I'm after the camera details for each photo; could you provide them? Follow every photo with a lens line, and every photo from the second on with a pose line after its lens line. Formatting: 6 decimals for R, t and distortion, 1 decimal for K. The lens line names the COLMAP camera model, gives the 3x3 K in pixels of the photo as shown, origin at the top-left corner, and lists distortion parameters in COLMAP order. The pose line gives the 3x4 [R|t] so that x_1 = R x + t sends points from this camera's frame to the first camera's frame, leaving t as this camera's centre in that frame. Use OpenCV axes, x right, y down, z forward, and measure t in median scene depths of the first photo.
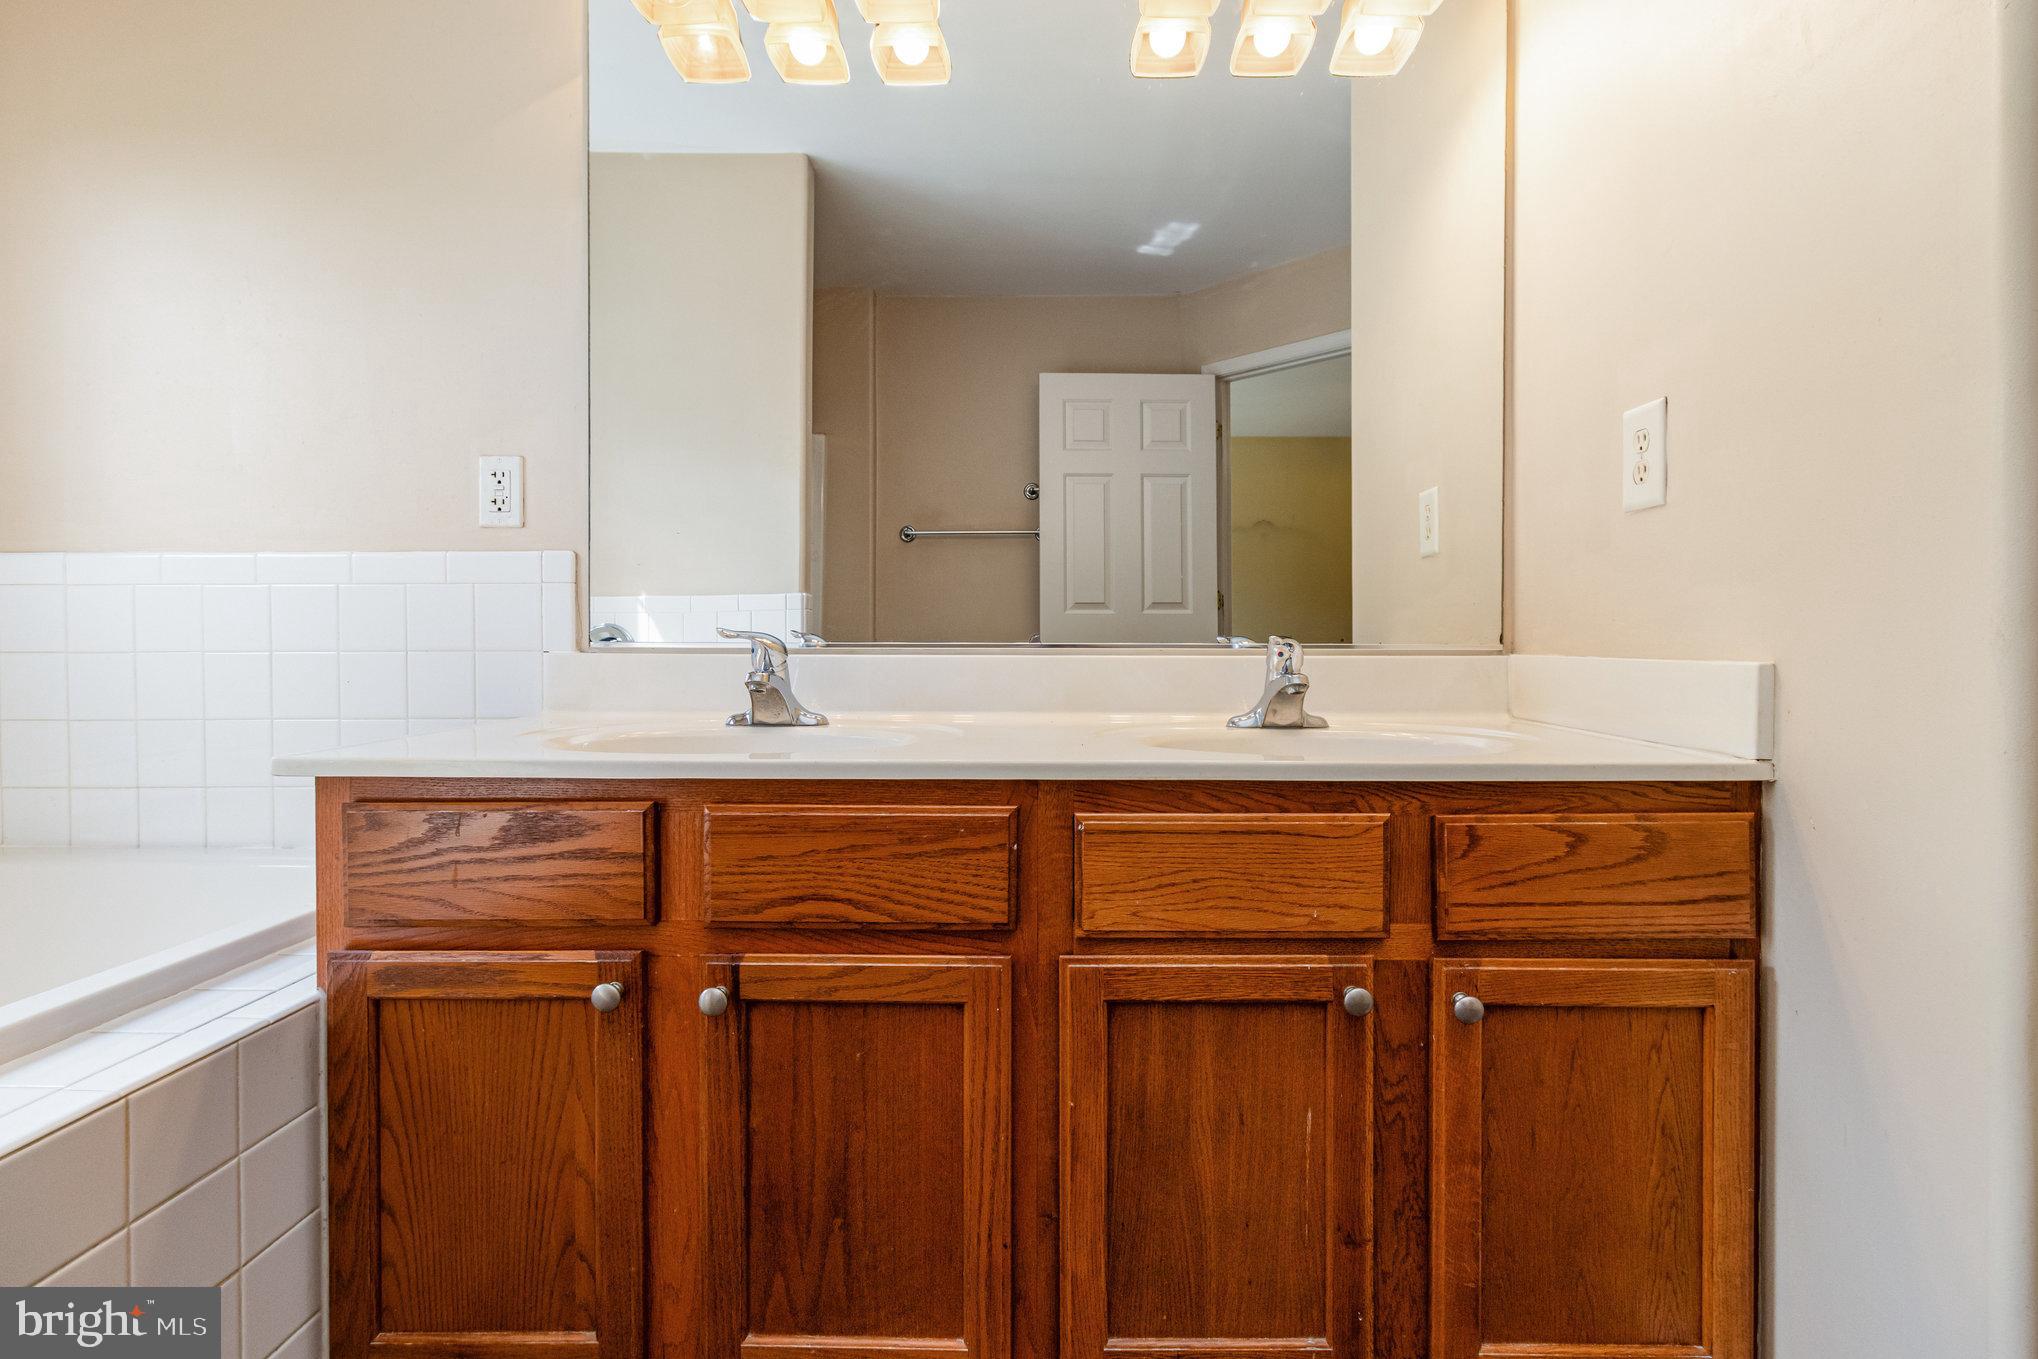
lens RADIAL K [[964.3, 0, 1022.8], [0, 964.3, 649.2], [0, 0, 1]] dist [-0.003057, 0.000057]
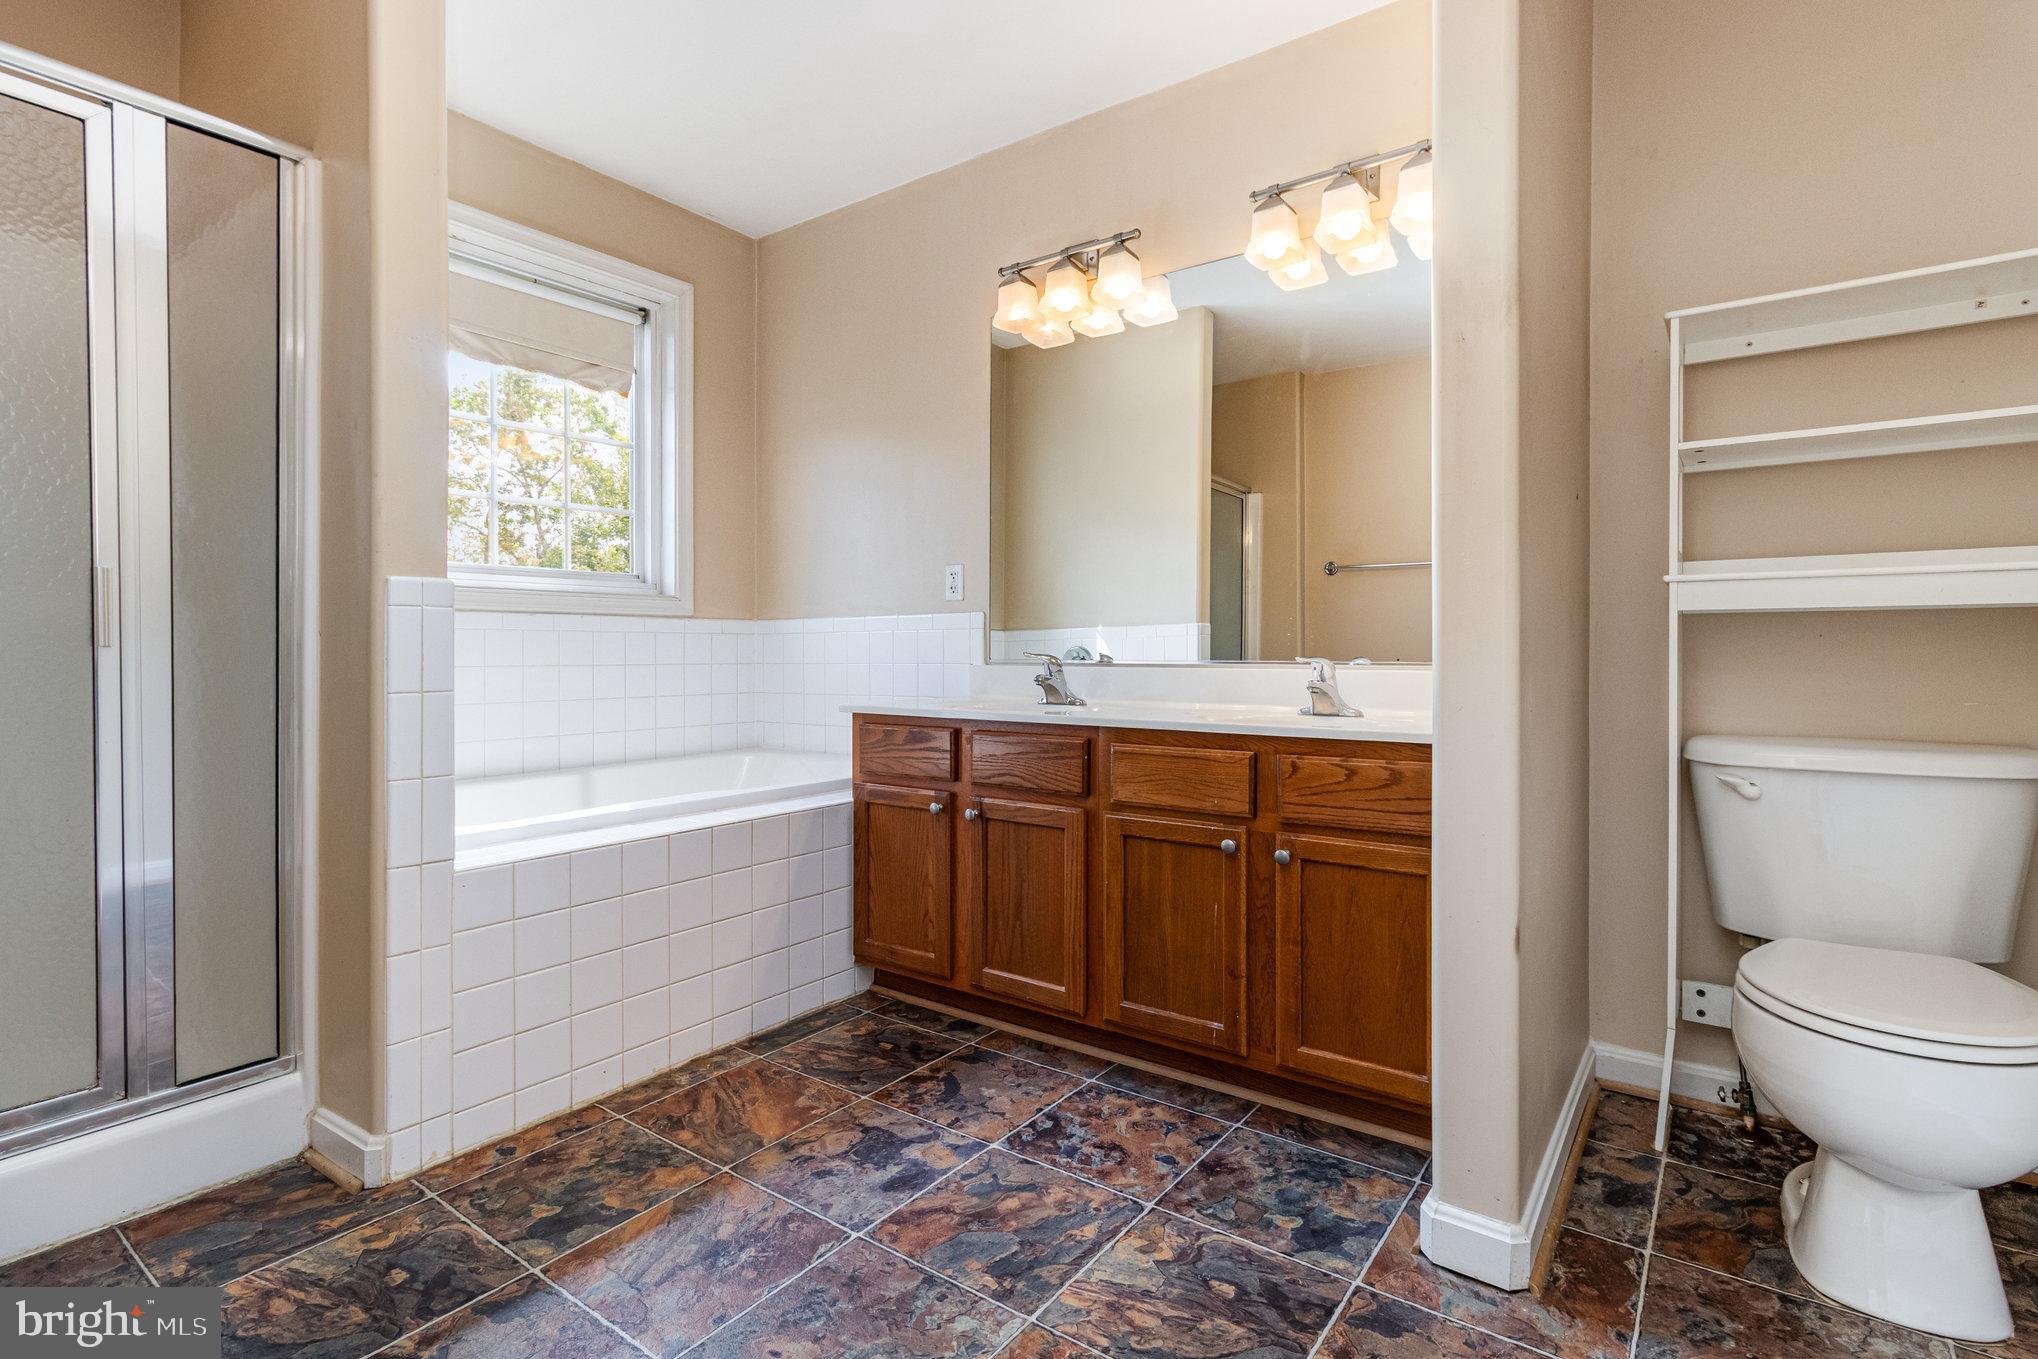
lens RADIAL K [[964.3, 0, 1022.8], [0, 964.3, 649.2], [0, 0, 1]] dist [-0.003057, 0.000057]
pose [[0.812860, -0.002362, -0.582454, 1.114419], [-0.006962, 0.999881, -0.013770, -0.002253], [0.582418, 0.015248, 0.812747, -0.806009]]
